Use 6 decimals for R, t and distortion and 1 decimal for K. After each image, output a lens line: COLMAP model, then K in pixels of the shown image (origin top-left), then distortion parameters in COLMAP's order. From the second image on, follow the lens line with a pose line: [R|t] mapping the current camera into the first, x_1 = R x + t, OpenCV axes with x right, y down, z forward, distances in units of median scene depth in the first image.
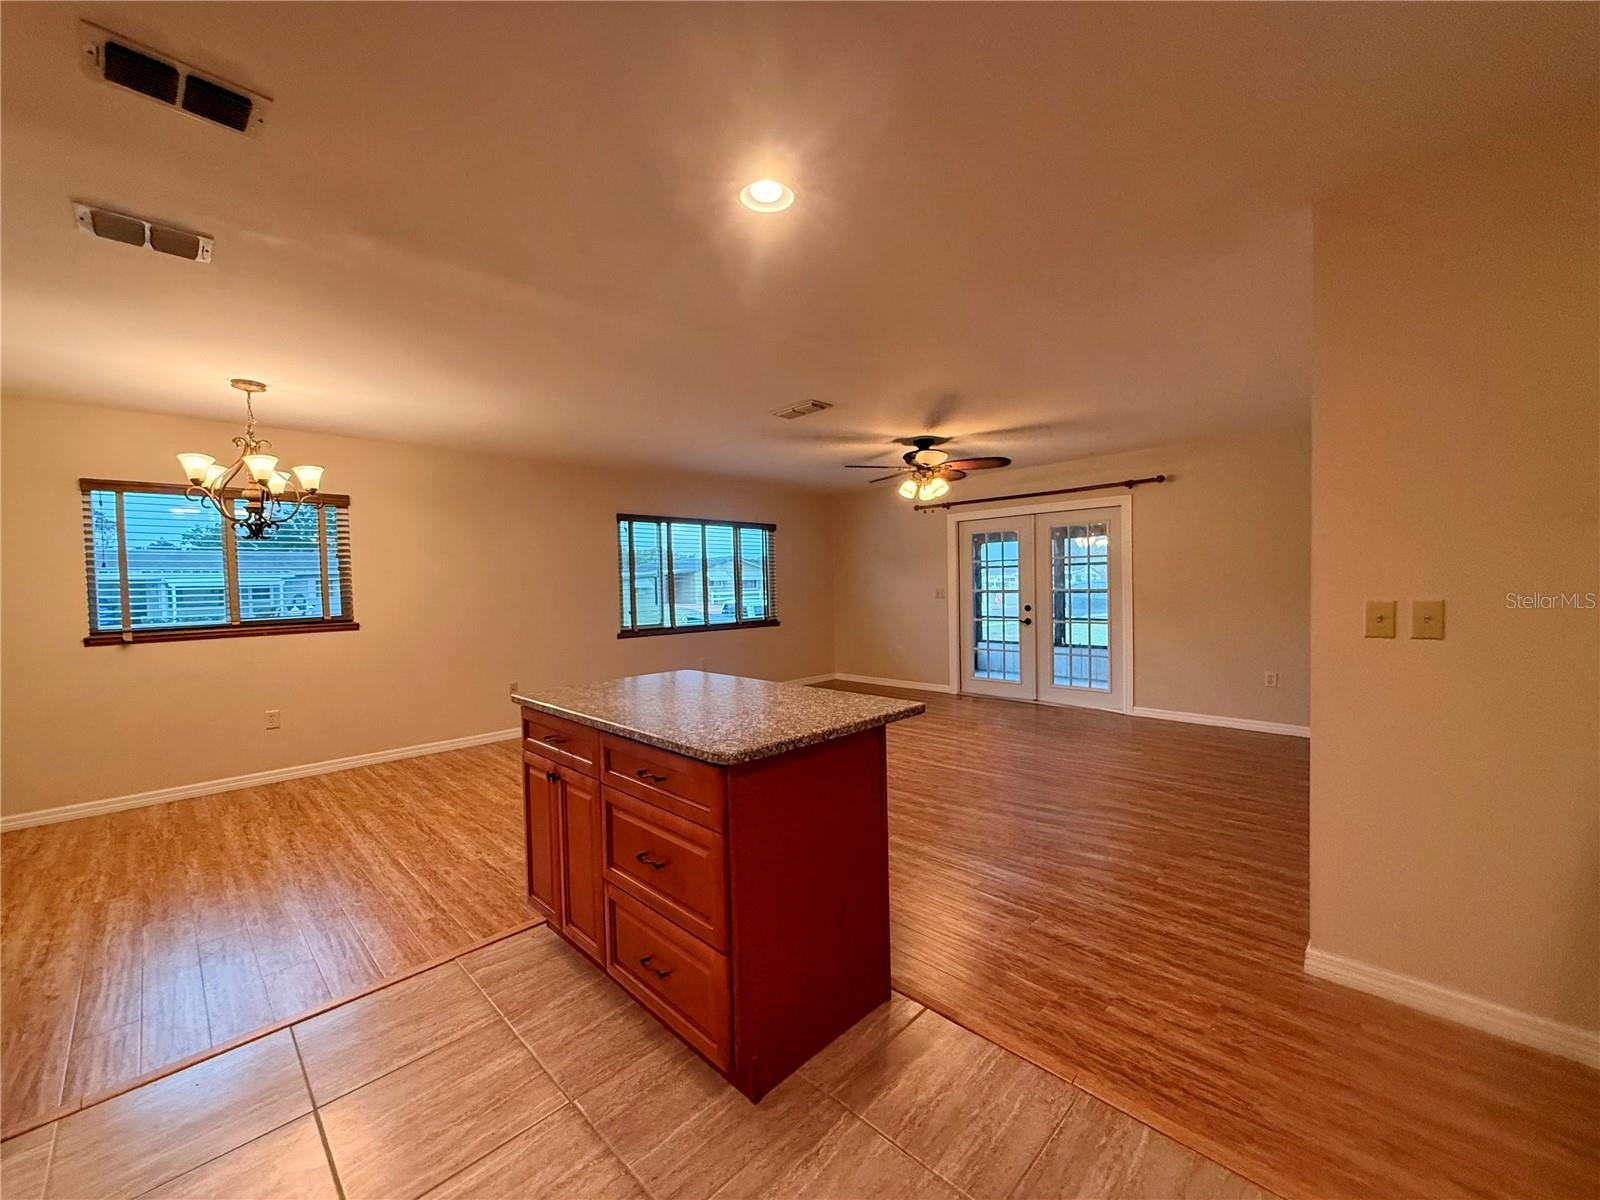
lens RADIAL K [[638.4, 0, 800.0], [0, 638.4, 600.0], [0, 0, 1]] dist [-0.000495, -0.000072]
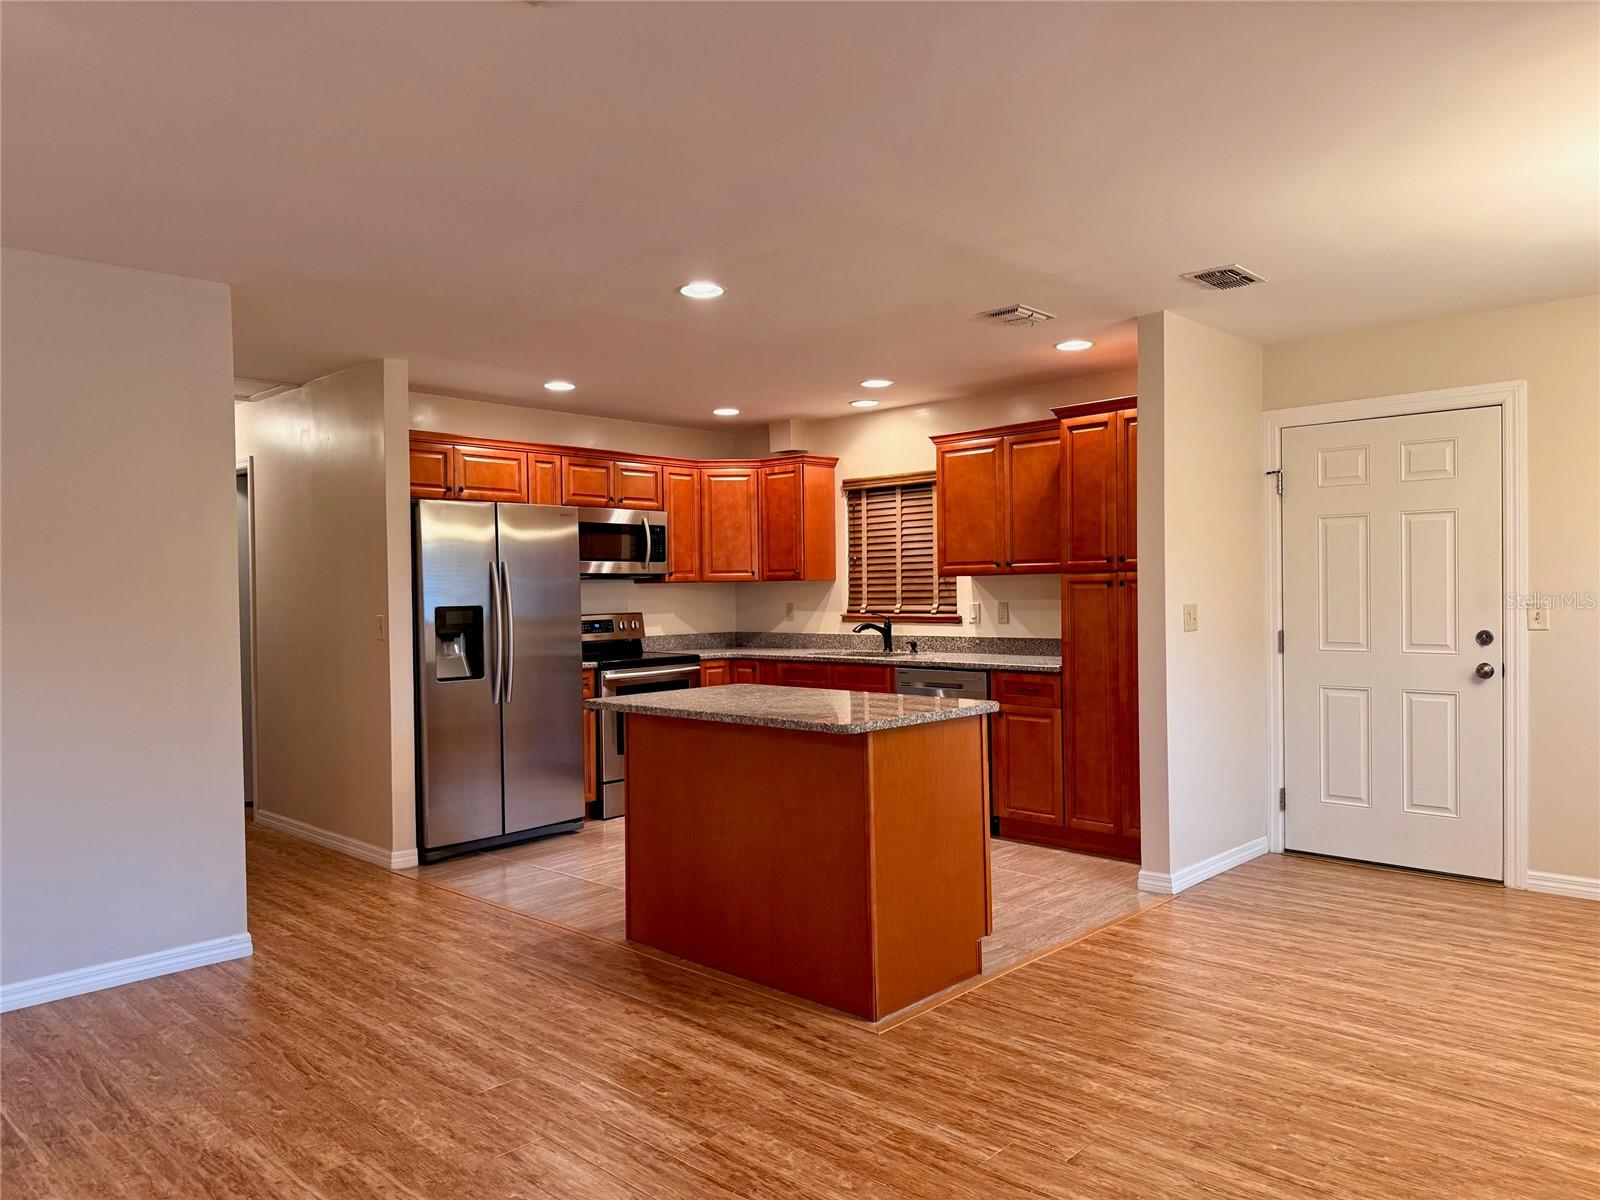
lens RADIAL K [[1137.1, 0, 800.0], [0, 1137.1, 600.0], [0, 0, 1]] dist [0.038229, -0.006156]
pose [[-0.999034, 0.039977, -0.018241, -0.135718], [0.039300, 0.998576, 0.036075, -0.064472], [0.019657, 0.035323, -0.999183, 2.457372]]
